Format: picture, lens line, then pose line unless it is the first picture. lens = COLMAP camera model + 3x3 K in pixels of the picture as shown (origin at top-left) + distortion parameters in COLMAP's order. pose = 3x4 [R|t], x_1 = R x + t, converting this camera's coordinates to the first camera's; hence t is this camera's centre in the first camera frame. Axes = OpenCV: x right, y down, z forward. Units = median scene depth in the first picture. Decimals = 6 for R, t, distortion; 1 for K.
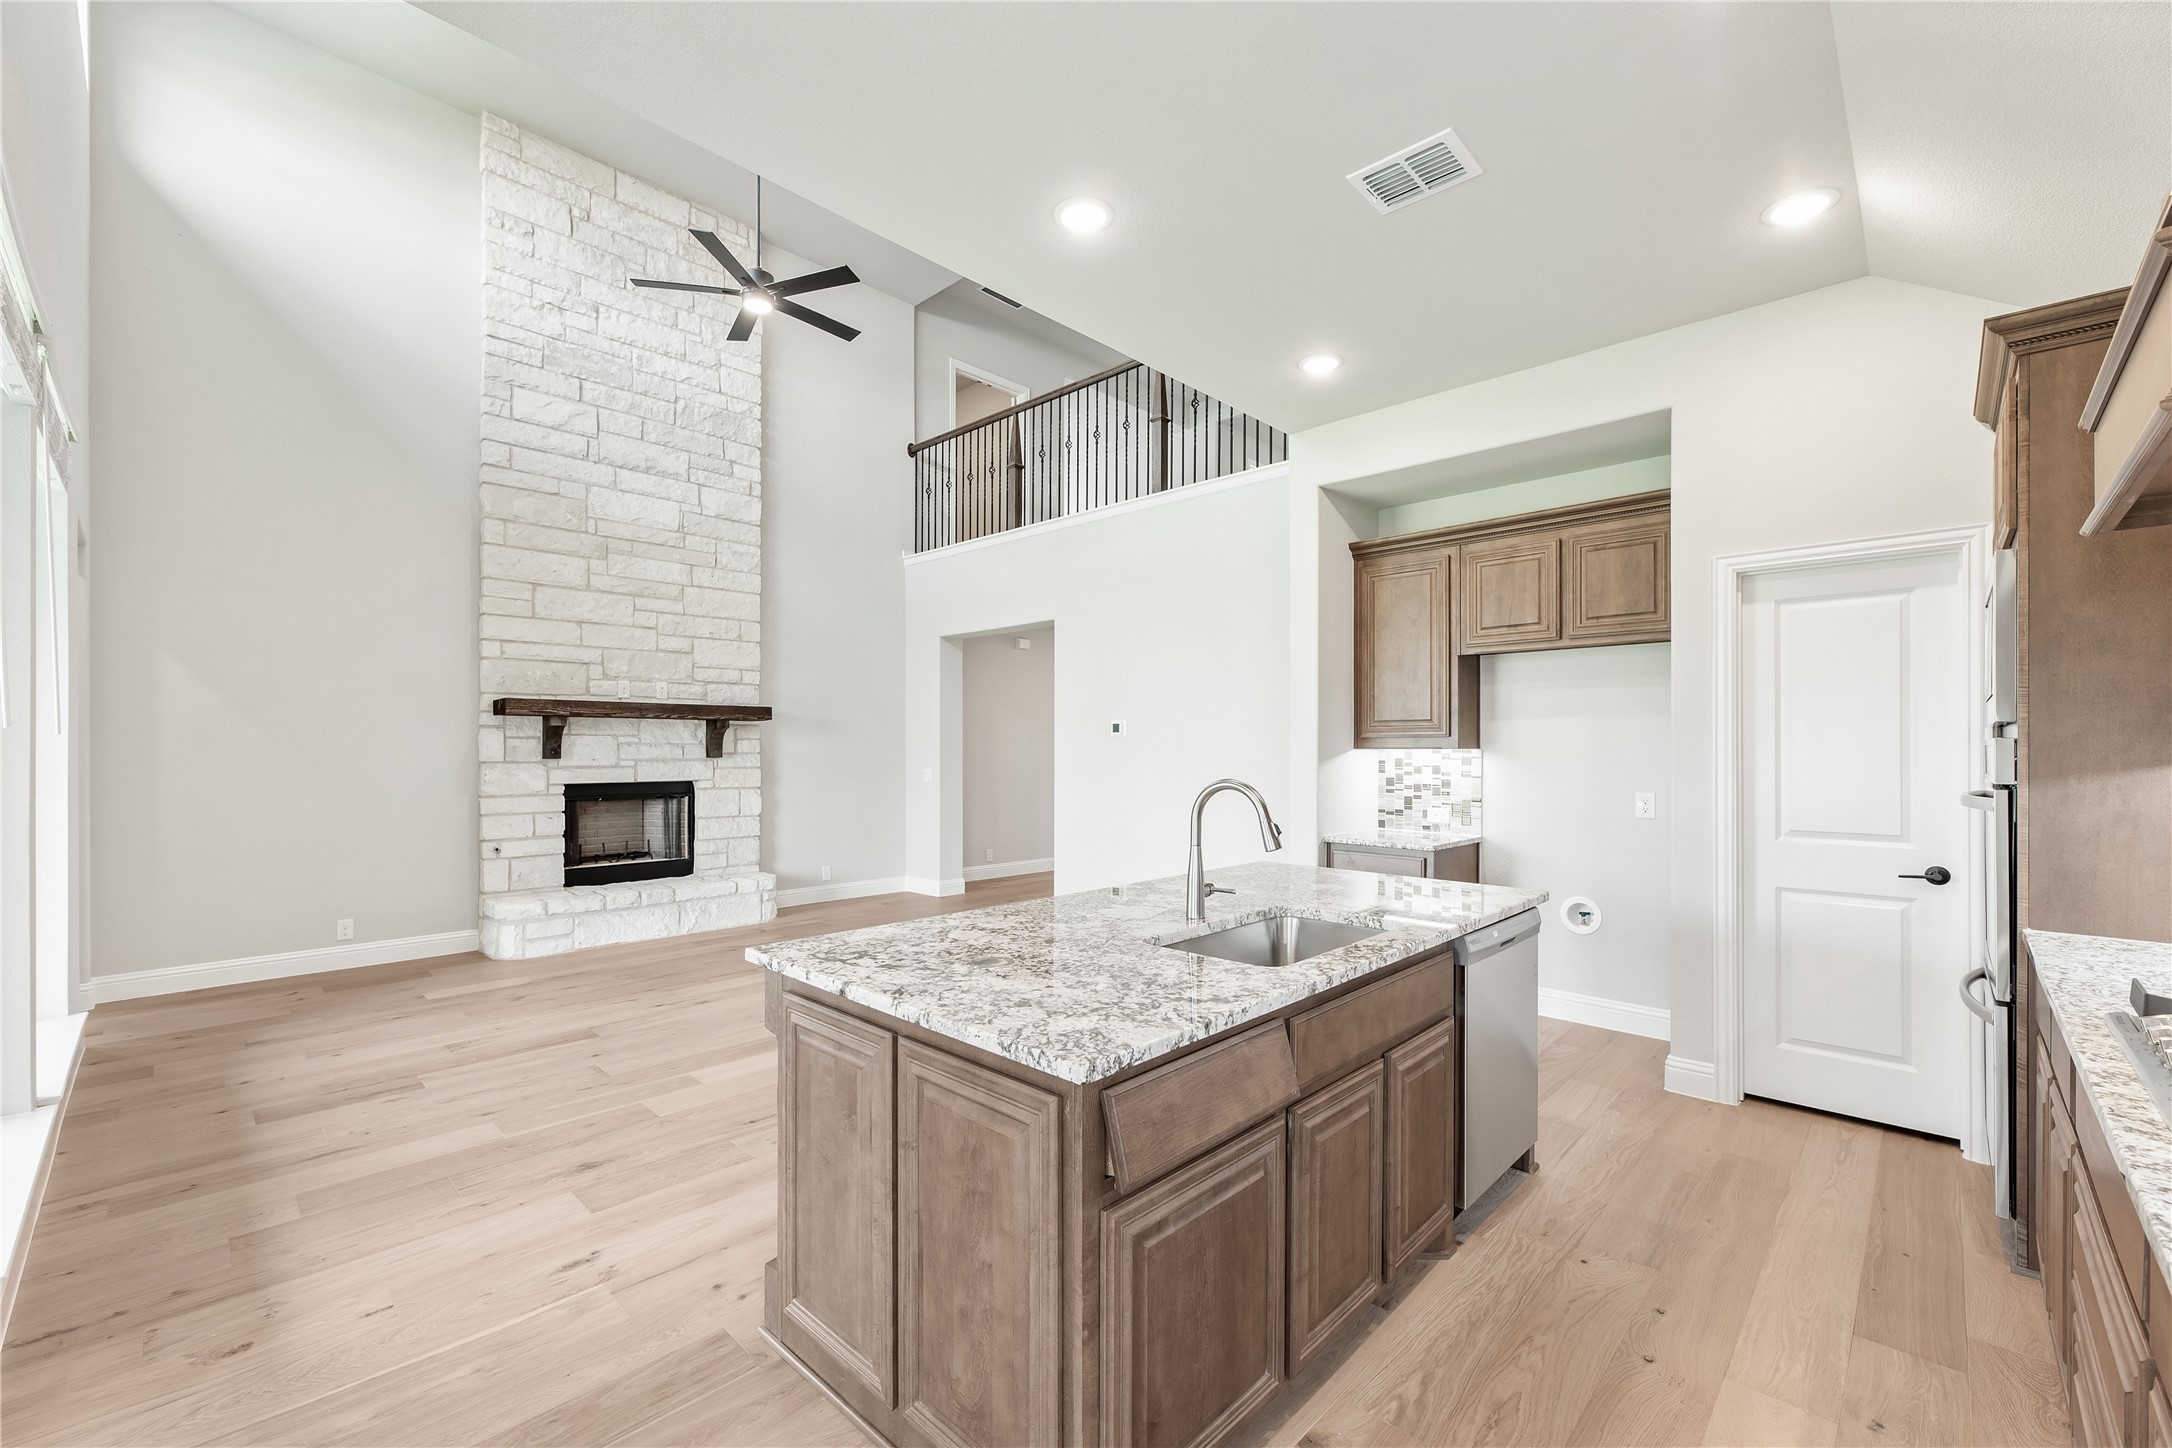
lens RADIAL K [[893.4, 0, 1086.0], [0, 893.4, 724.0], [0, 0, 1]] dist [-0.000360, 0.000092]
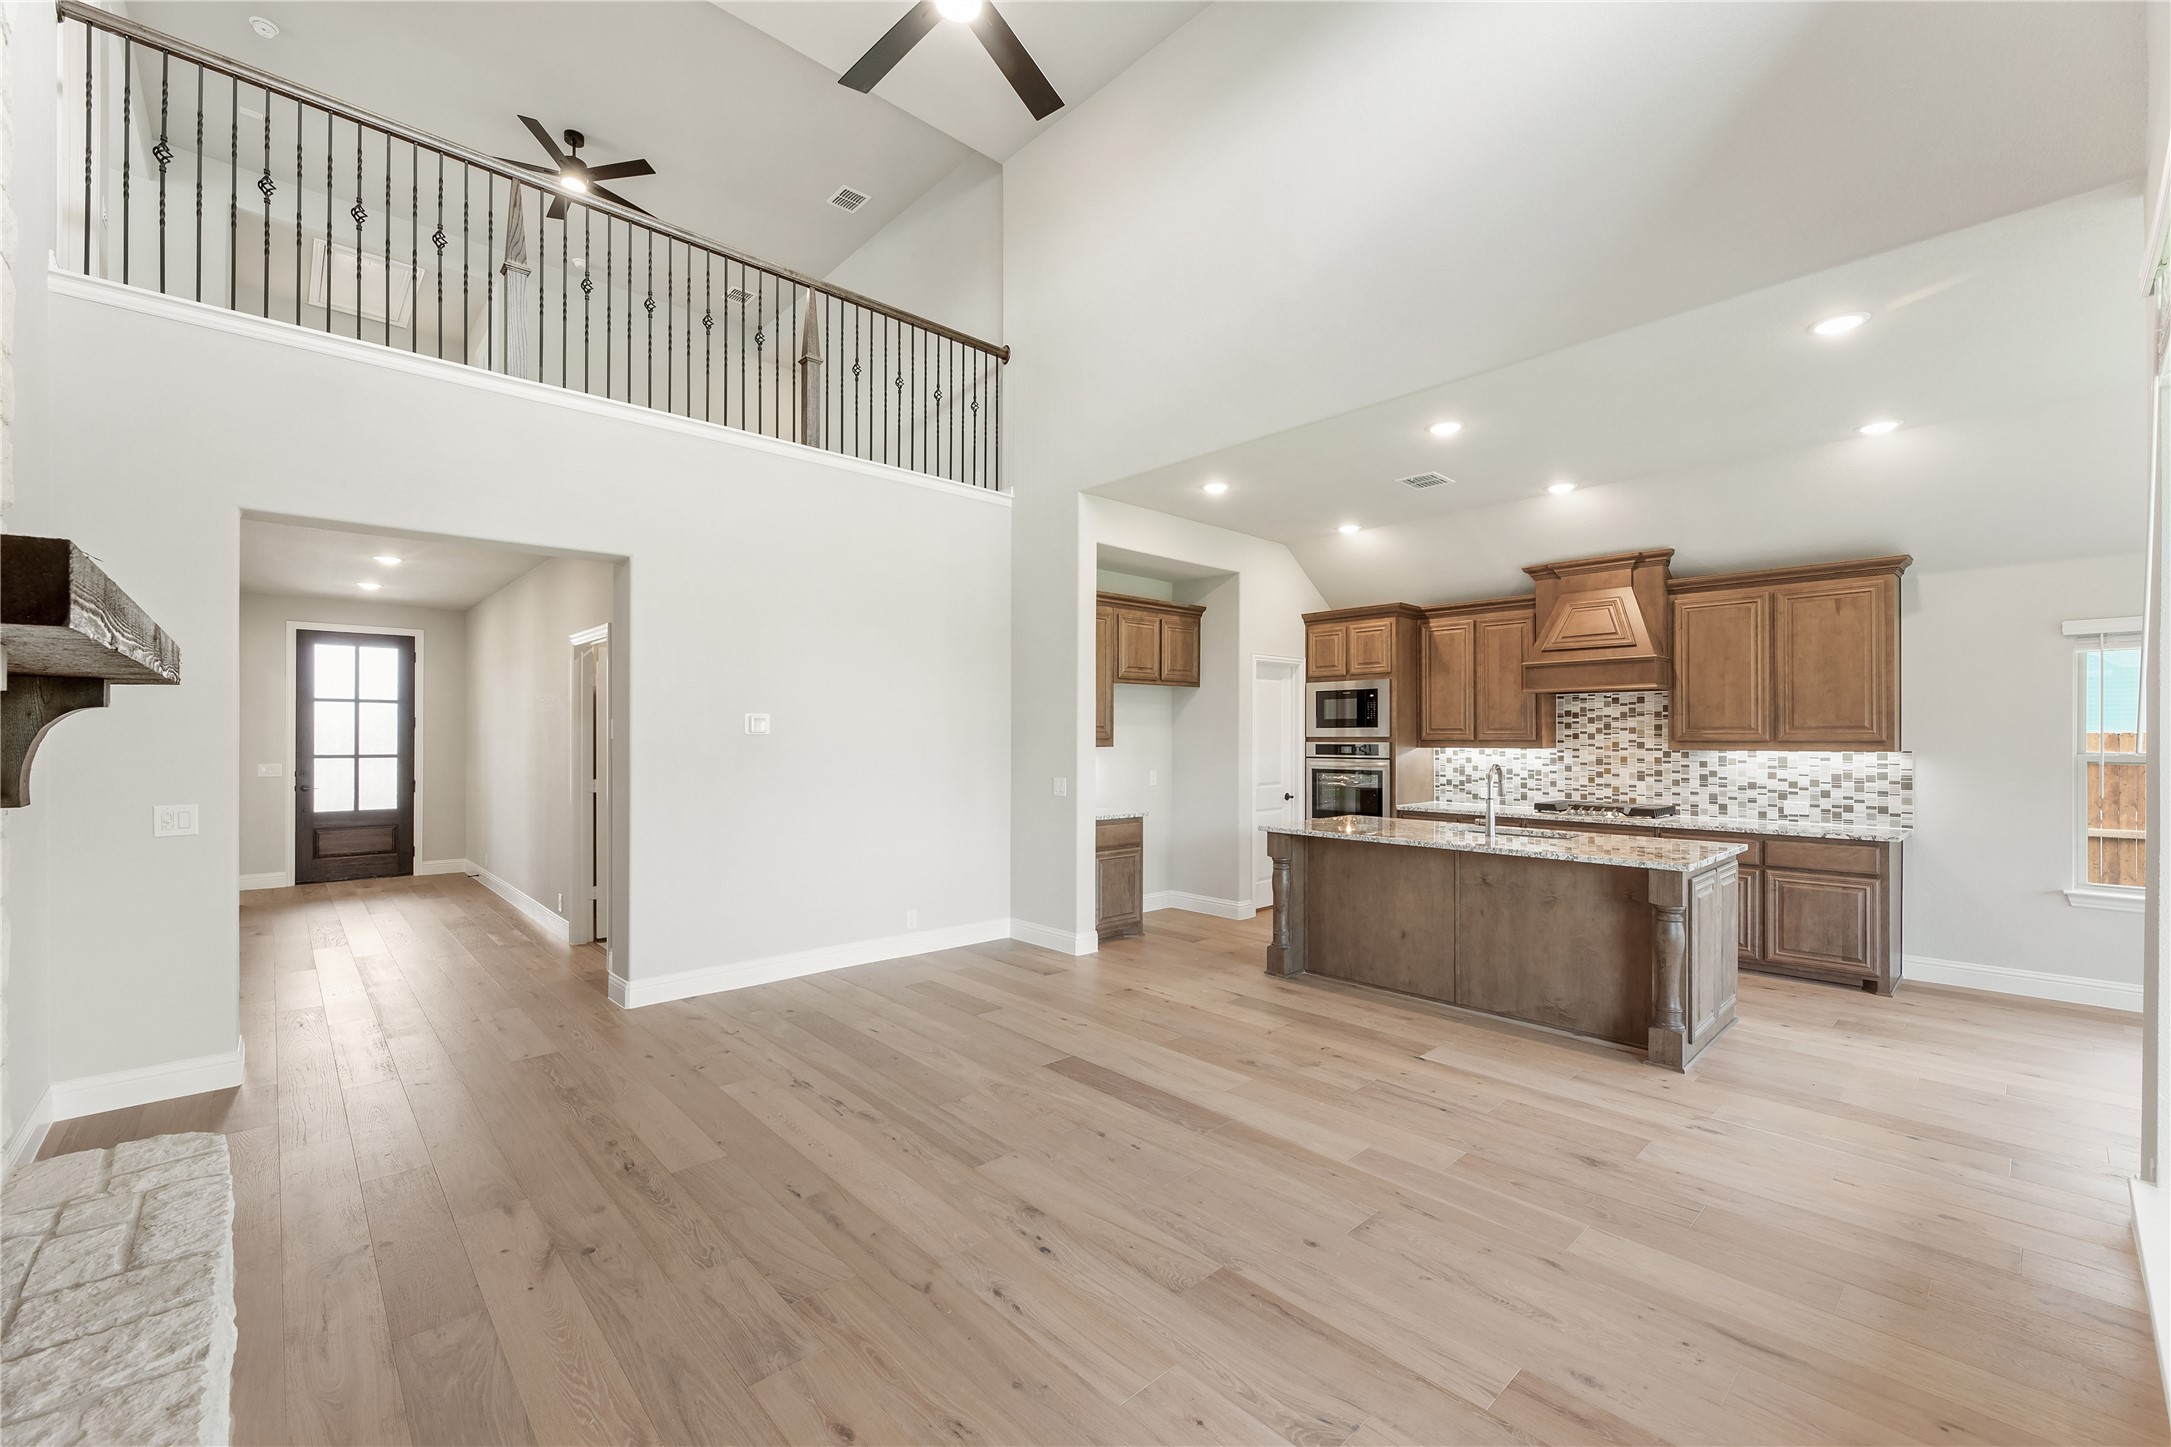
lens RADIAL K [[879.3, 0, 1085.5], [0, 879.3, 723.5], [0, 0, 1]] dist [0.001736, 0.000093]
pose [[0.059440, 0.013318, 0.998143, -1.052295], [-0.024746, 0.999623, -0.011864, 0.007445], [-0.997925, -0.023995, 0.059748, 0.998141]]
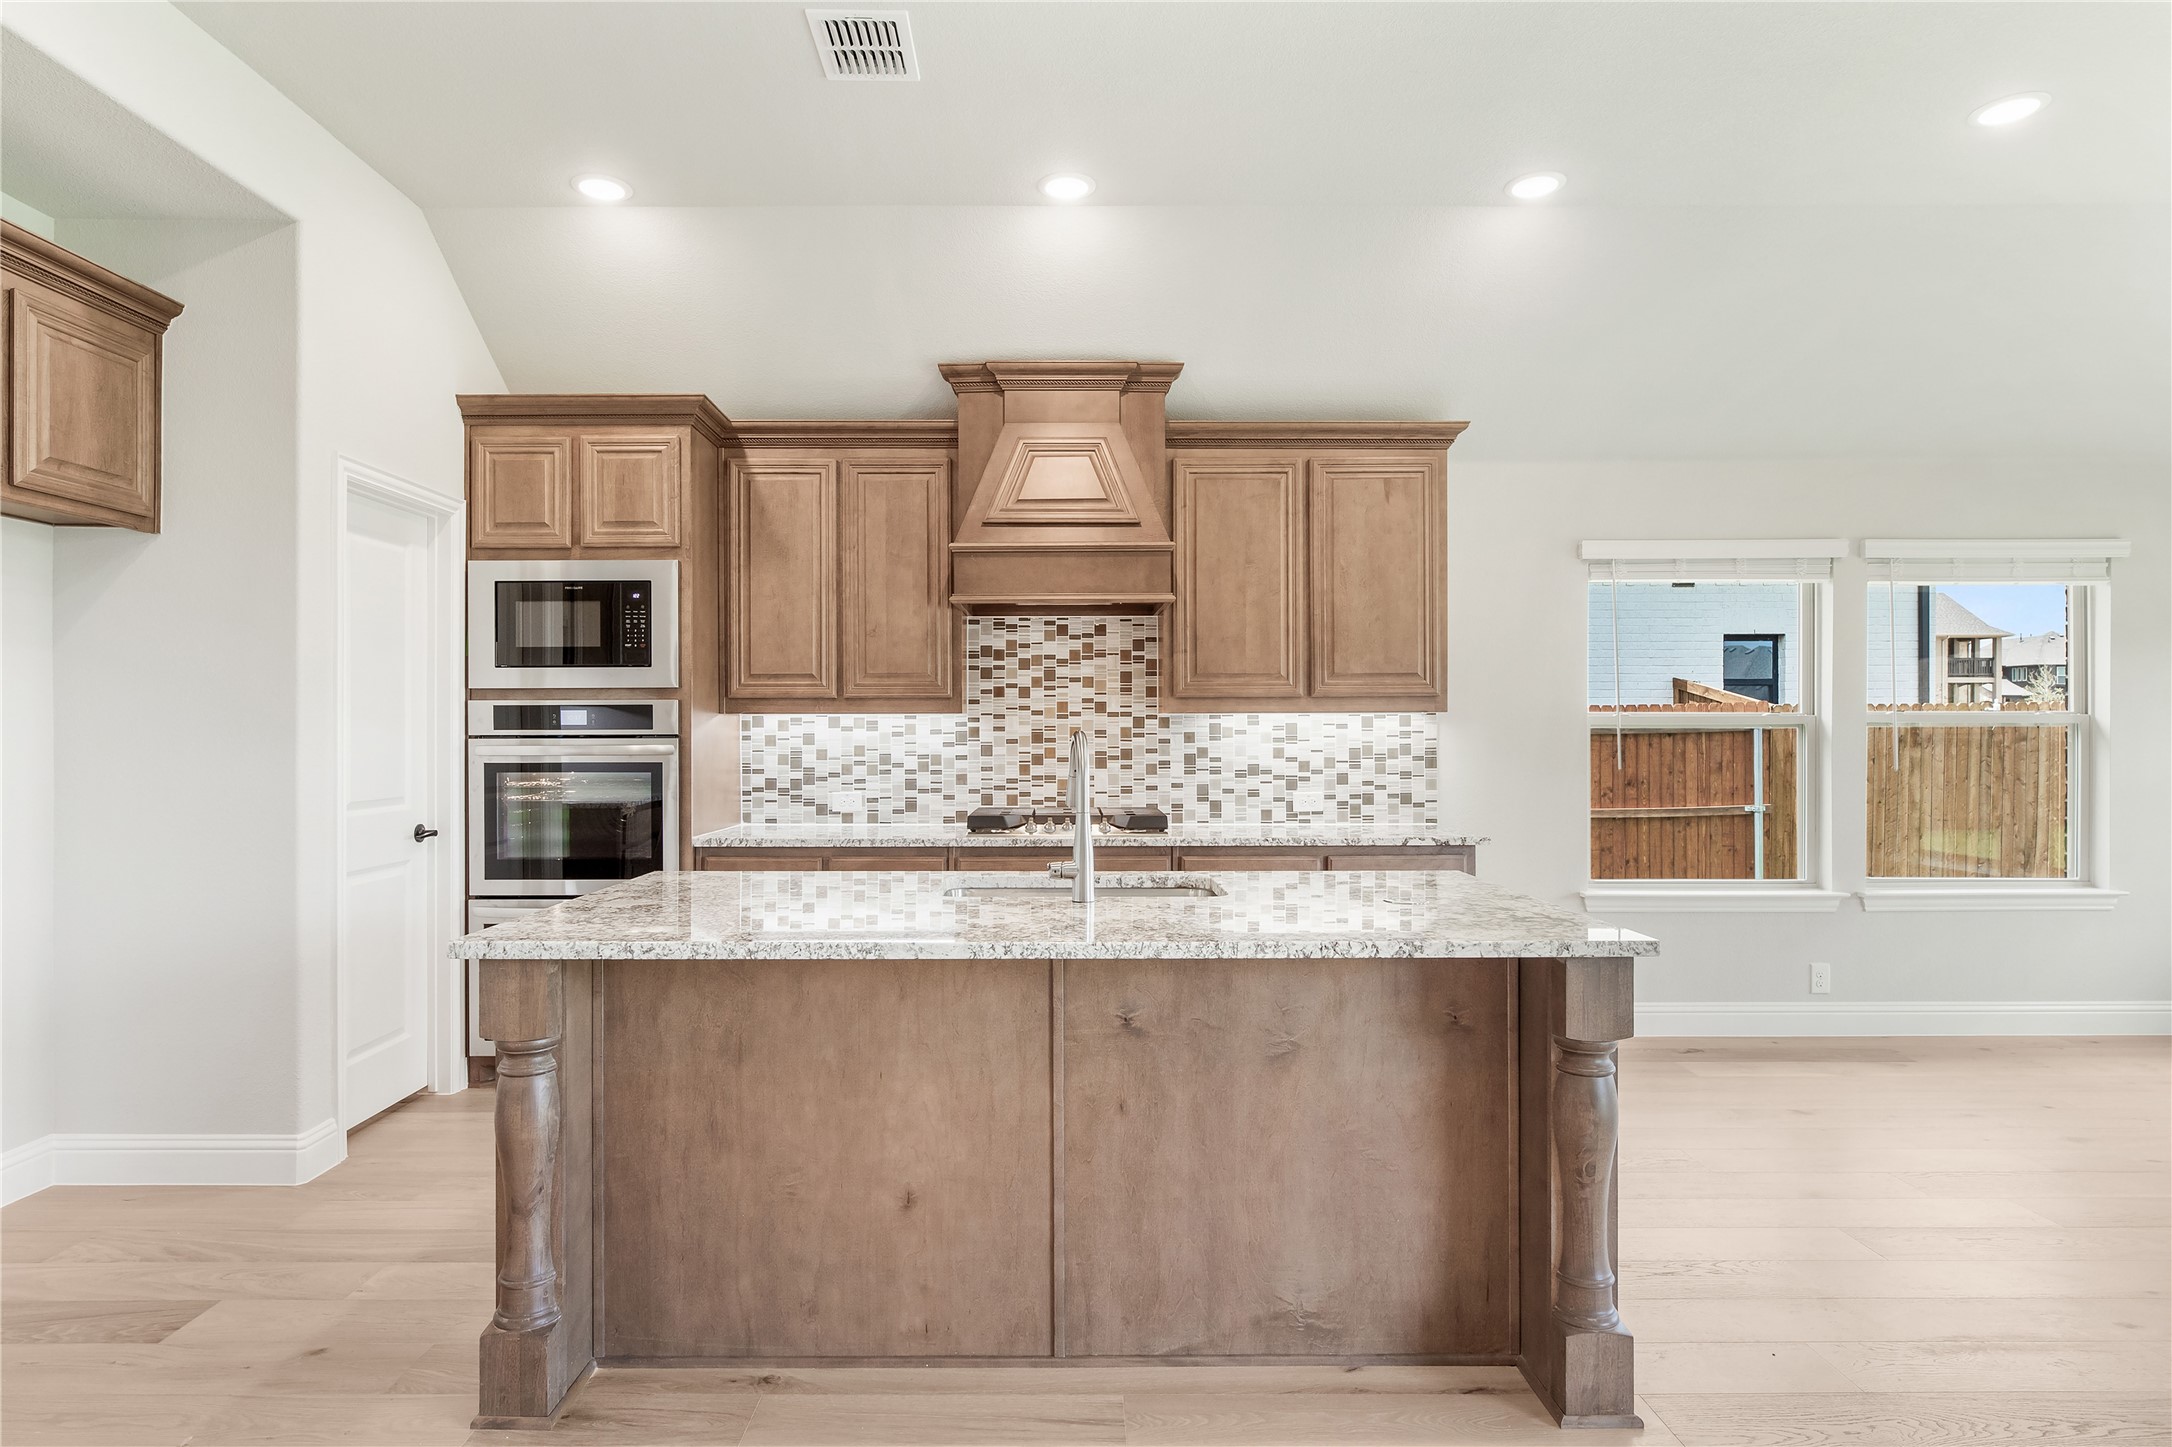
lens RADIAL K [[1177.7, 0, 1050.5], [0, 1177.7, 728.7], [0, 0, 1]] dist [0.000763, 0.000475]
pose [[-0.684180, 0.001386, 0.729312, -0.353056], [-0.016664, 0.999707, -0.017532, 0.044363], [-0.729123, -0.024149, -0.683957, 0.982762]]
